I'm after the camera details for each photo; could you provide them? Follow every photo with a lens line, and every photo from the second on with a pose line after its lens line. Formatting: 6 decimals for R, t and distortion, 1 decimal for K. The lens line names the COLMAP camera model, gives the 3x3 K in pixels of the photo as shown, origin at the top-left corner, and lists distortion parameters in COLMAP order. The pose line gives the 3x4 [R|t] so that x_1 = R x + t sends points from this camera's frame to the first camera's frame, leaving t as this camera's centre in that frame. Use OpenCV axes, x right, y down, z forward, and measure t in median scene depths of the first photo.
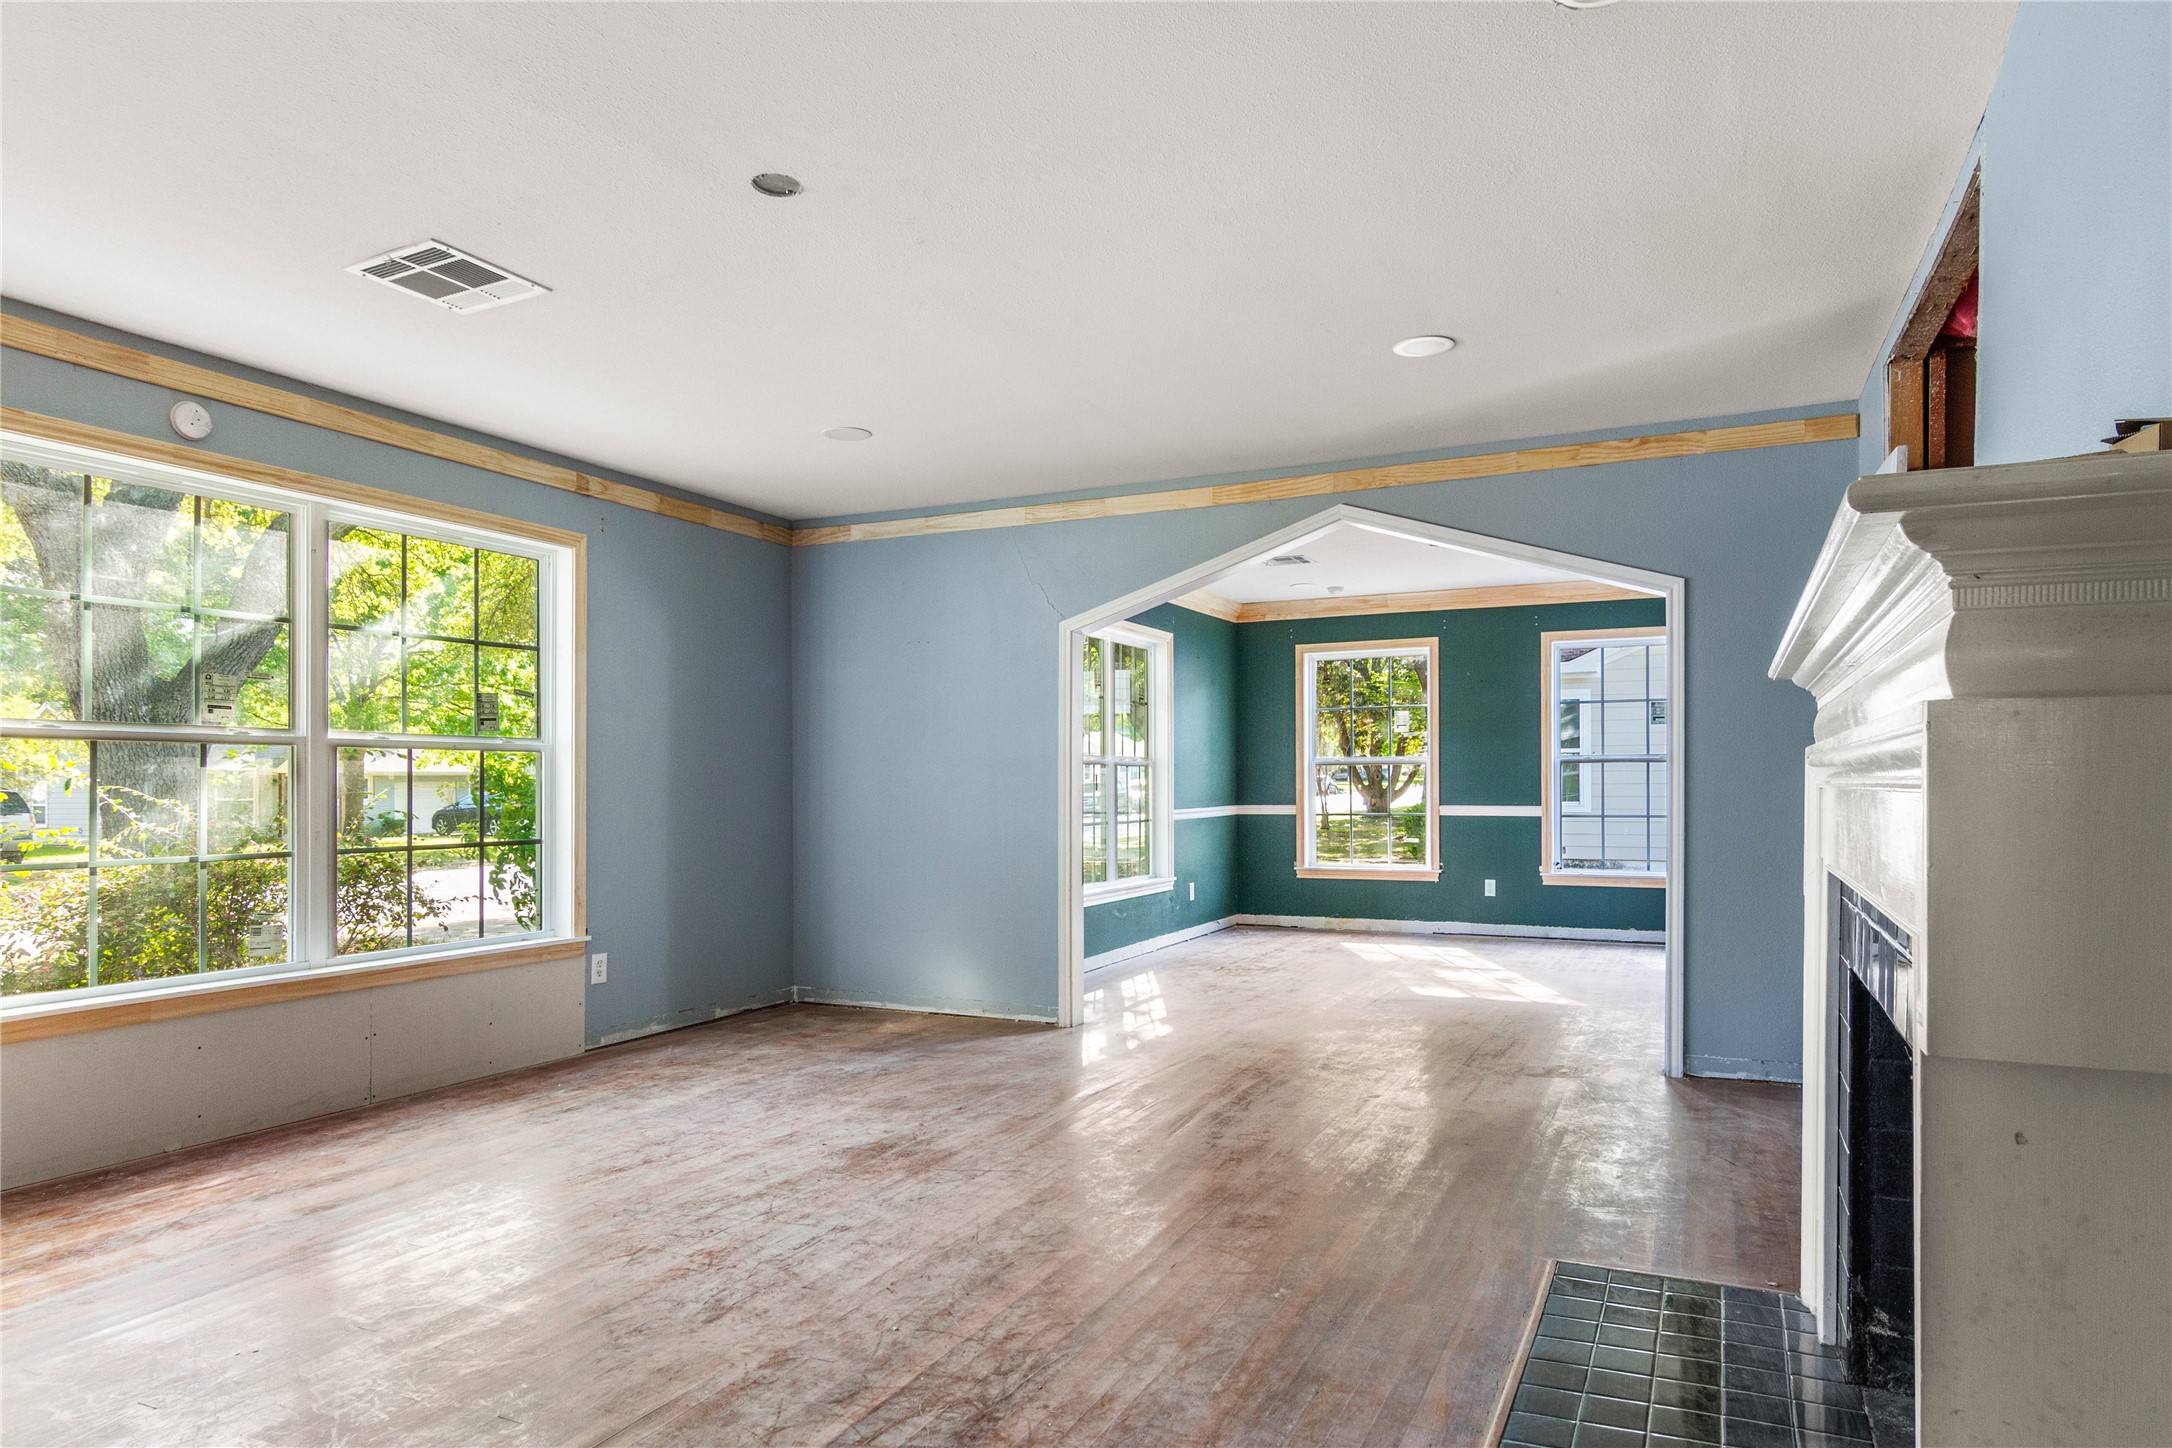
lens RADIAL K [[1297.2, 0, 1107.0], [0, 1297.2, 774.2], [0, 0, 1]] dist [-0.001171, 0.000607]
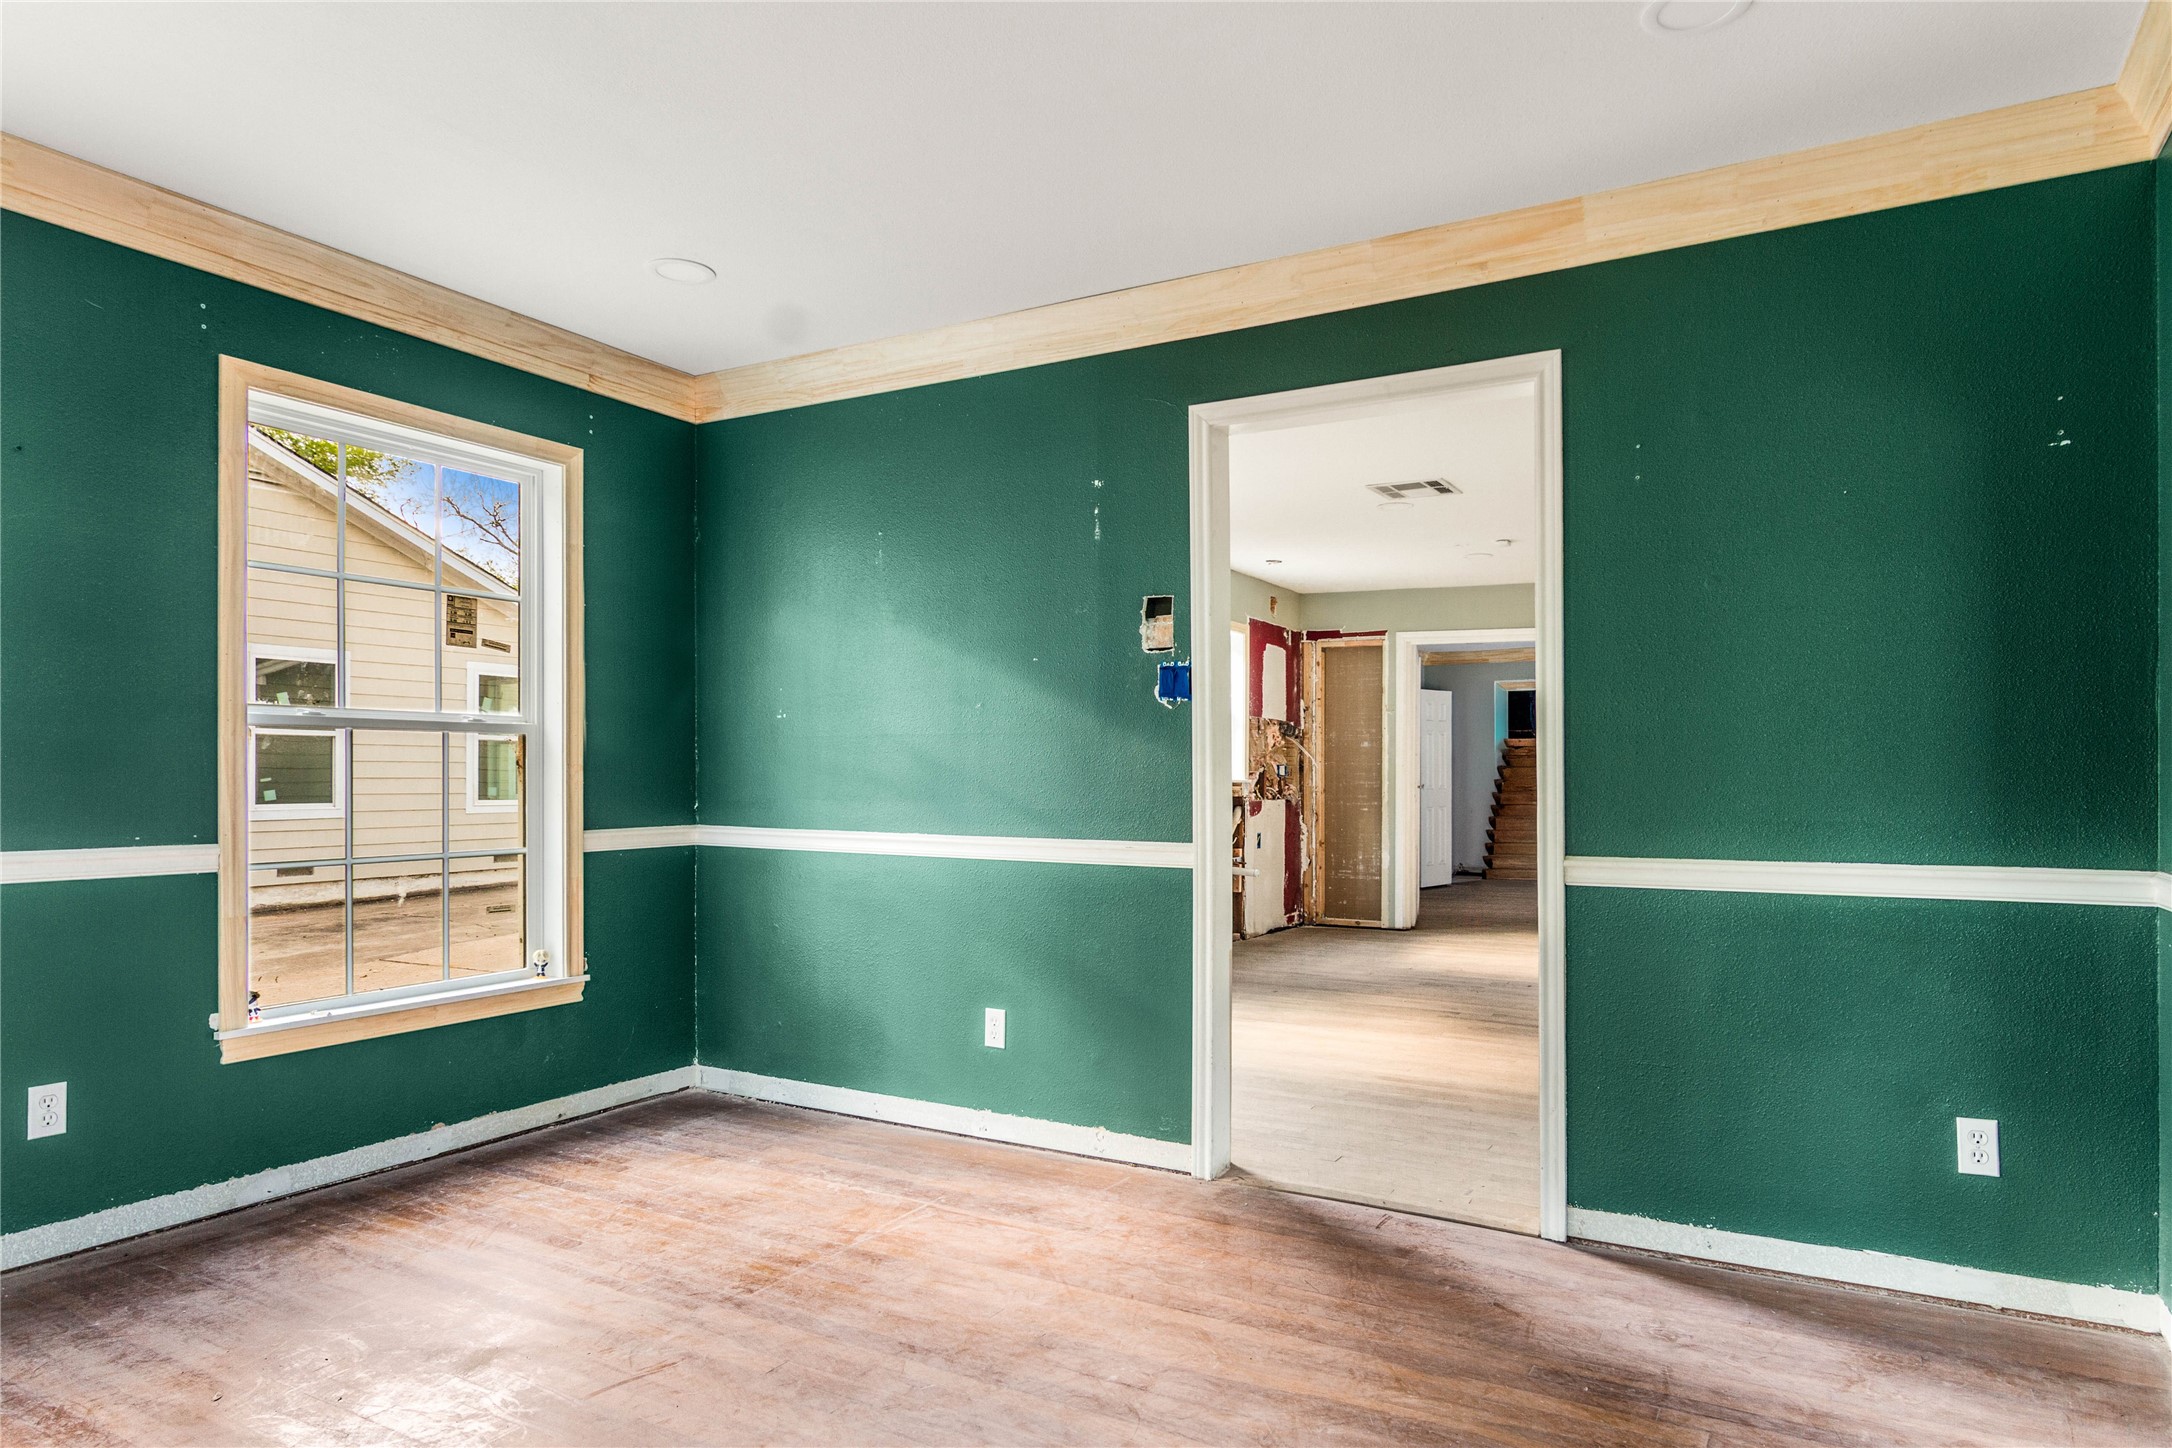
lens RADIAL K [[1297.2, 0, 1107.0], [0, 1297.2, 774.2], [0, 0, 1]] dist [-0.001171, 0.000607]
pose [[0.077834, 0.005950, 0.996949, 0.000025], [-0.007058, 0.999960, -0.005417, 0.010051], [-0.996941, -0.006615, 0.077873, 1.311877]]
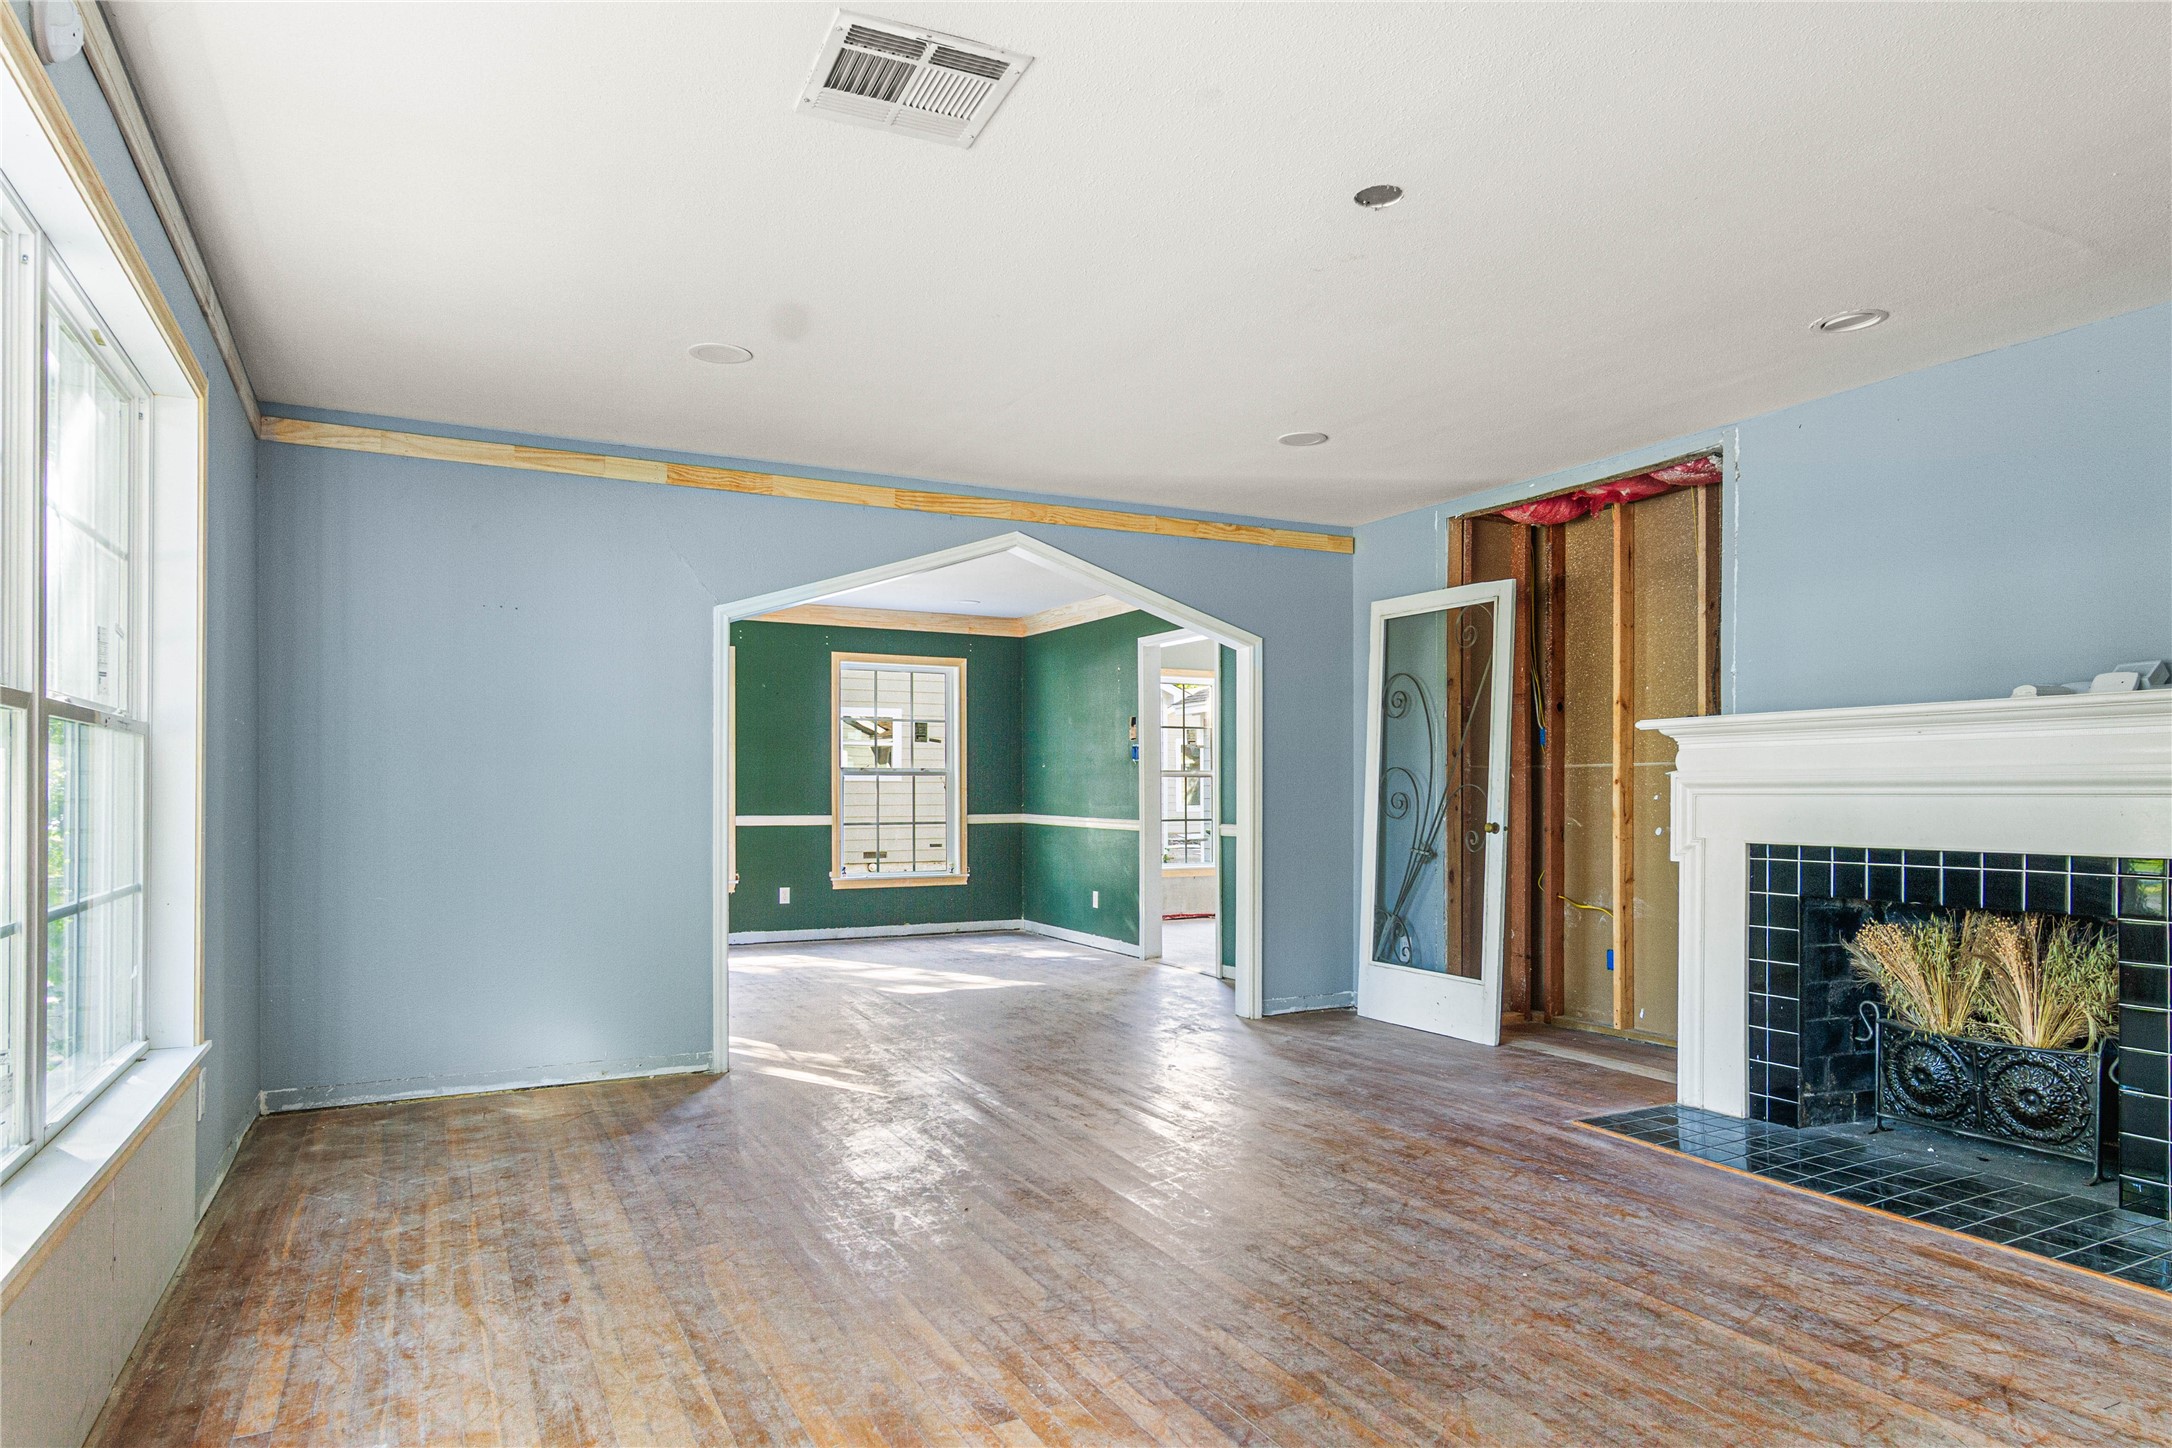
lens RADIAL K [[1297.2, 0, 1107.0], [0, 1297.2, 774.2], [0, 0, 1]] dist [-0.001171, 0.000607]
pose [[0.603617, 0.014604, 0.797141, -0.677026], [-0.007197, 0.999891, -0.012869, 0.005356], [-0.797242, 0.002031, 0.603656, 0.320734]]
